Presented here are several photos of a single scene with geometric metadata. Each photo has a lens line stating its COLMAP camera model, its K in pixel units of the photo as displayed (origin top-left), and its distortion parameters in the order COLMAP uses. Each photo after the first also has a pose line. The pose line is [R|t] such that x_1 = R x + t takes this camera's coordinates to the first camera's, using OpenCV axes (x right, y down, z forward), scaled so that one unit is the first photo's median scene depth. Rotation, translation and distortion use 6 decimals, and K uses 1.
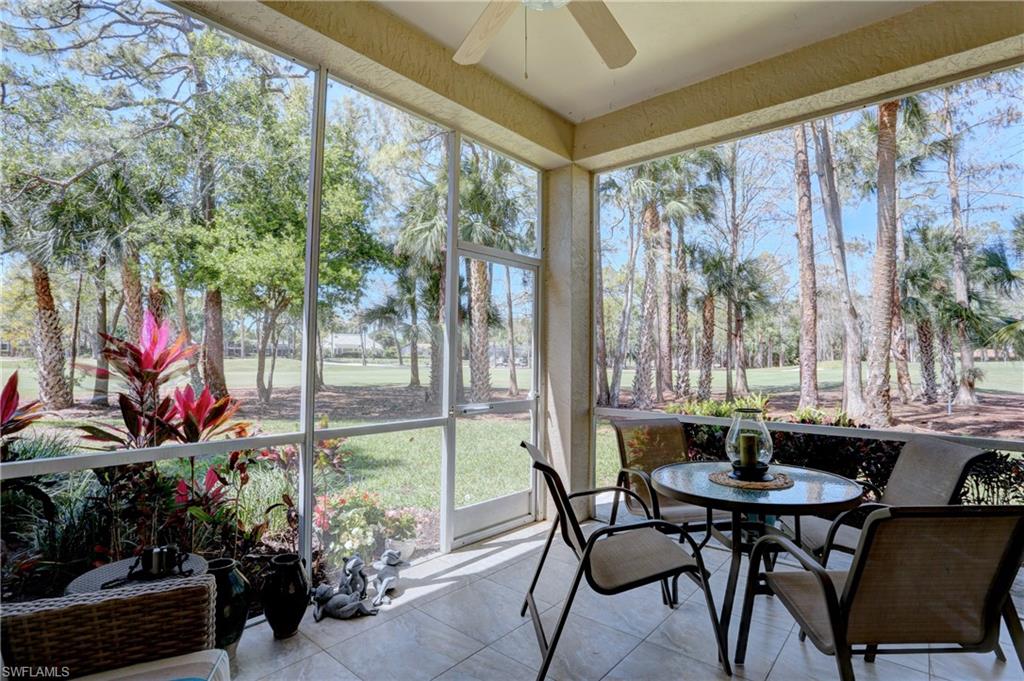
lens RADIAL K [[507.9, 0, 512.0], [0, 507.9, 340.5], [0, 0, 1]] dist [-0.046983, 0.000255]
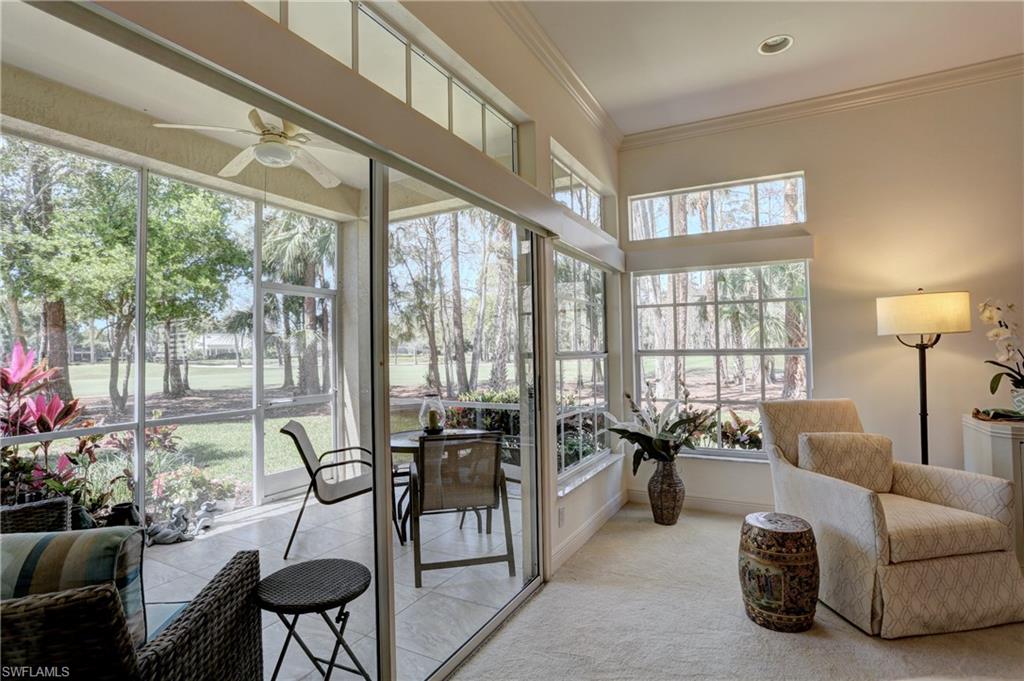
lens RADIAL K [[516.4, 0, 512.0], [0, 516.4, 340.5], [0, 0, 1]] dist [-0.003990, 0.000604]
pose [[0.981791, -0.021985, 0.188688, 0.102488], [0.019799, 0.999713, 0.013460, -0.014885], [-0.188930, -0.009479, 0.981945, -0.183314]]
